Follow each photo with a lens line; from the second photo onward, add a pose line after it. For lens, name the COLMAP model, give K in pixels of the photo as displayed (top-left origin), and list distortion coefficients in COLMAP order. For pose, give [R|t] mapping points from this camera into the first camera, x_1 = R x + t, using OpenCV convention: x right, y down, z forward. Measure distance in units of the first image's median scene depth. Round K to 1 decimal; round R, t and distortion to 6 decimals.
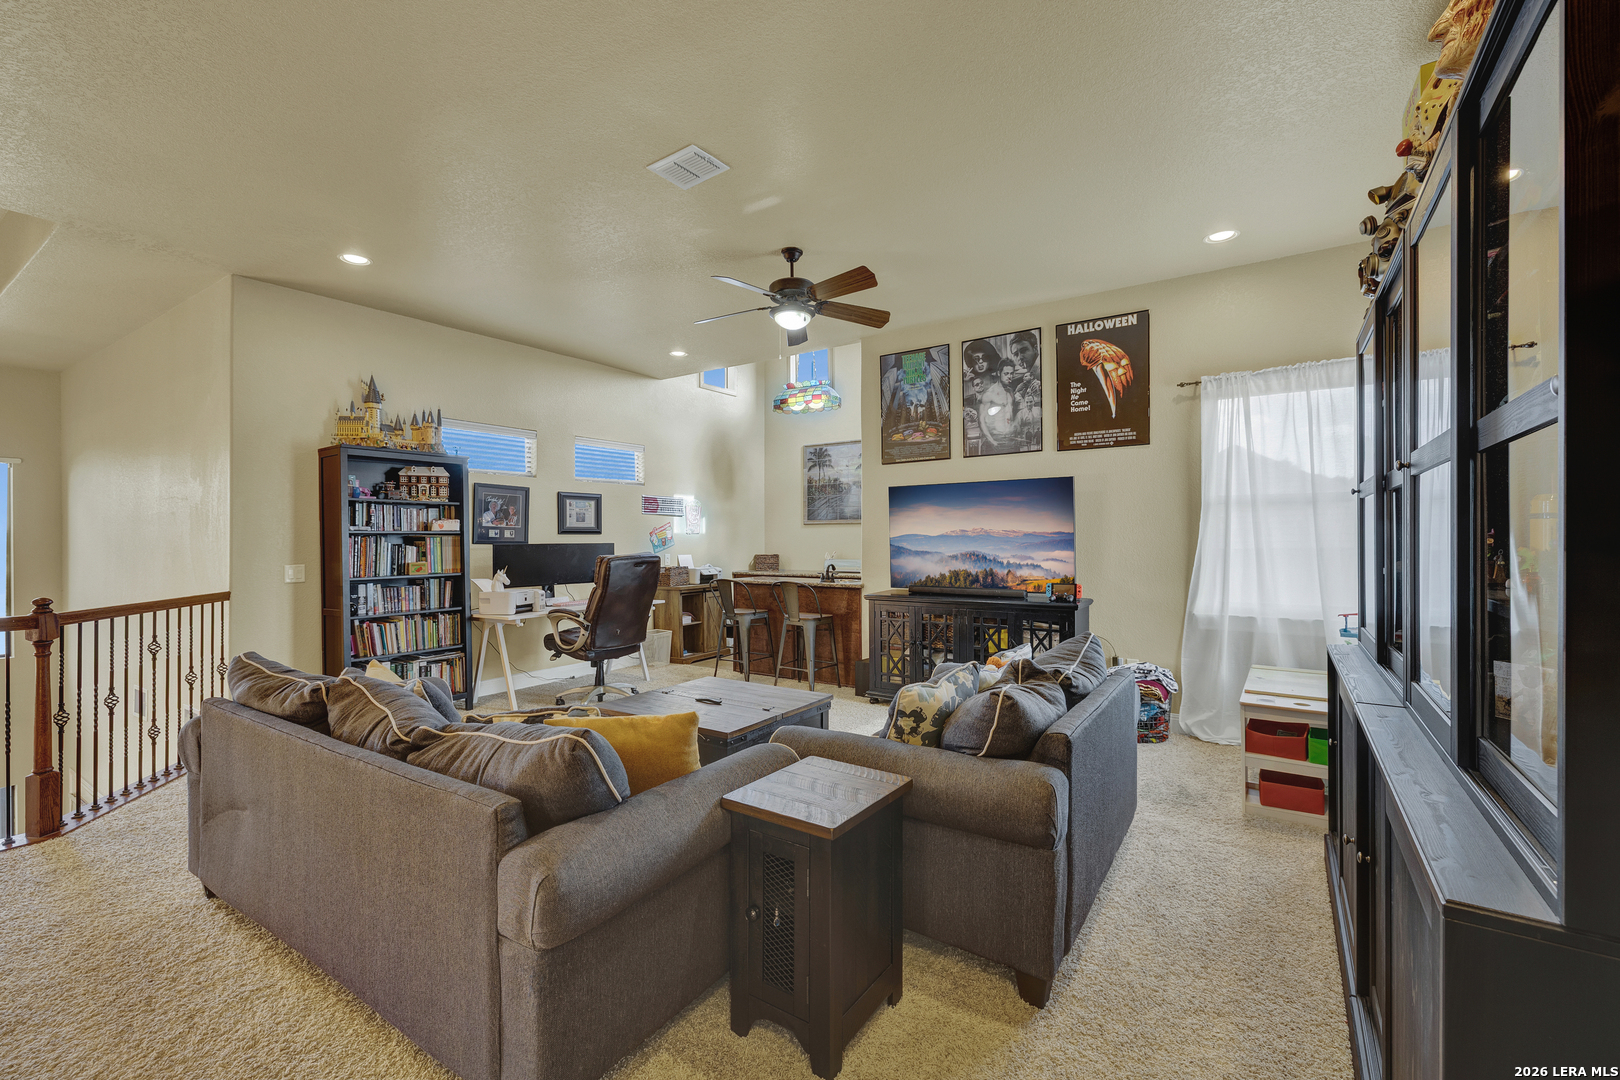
lens RADIAL K [[698.0, 0, 807.6], [0, 698.0, 535.2], [0, 0, 1]] dist [0.001585, 0.001061]
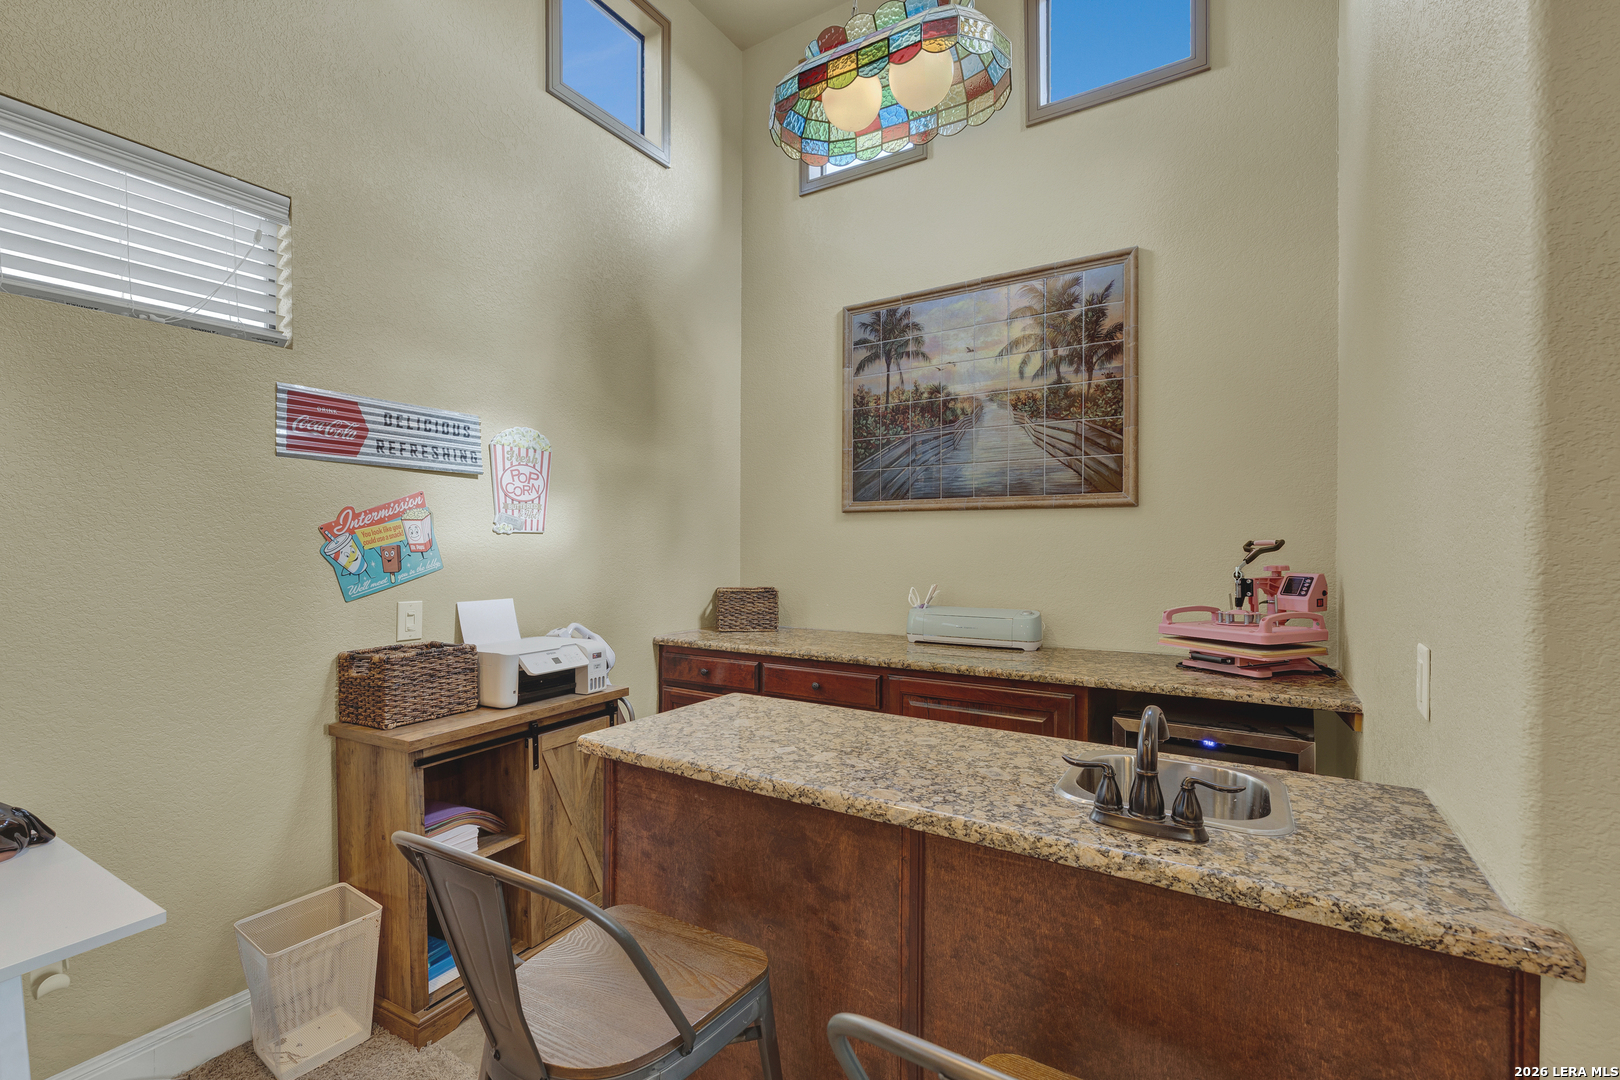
lens RADIAL K [[698.0, 0, 807.2], [0, 698.0, 540.1], [0, 0, 1]] dist [0.001585, 0.001061]
pose [[0.999159, 0.008072, 0.040193, -0.041700], [-0.008199, 0.999962, 0.003000, -0.000793], [-0.040167, -0.003327, 0.999187, 0.629085]]
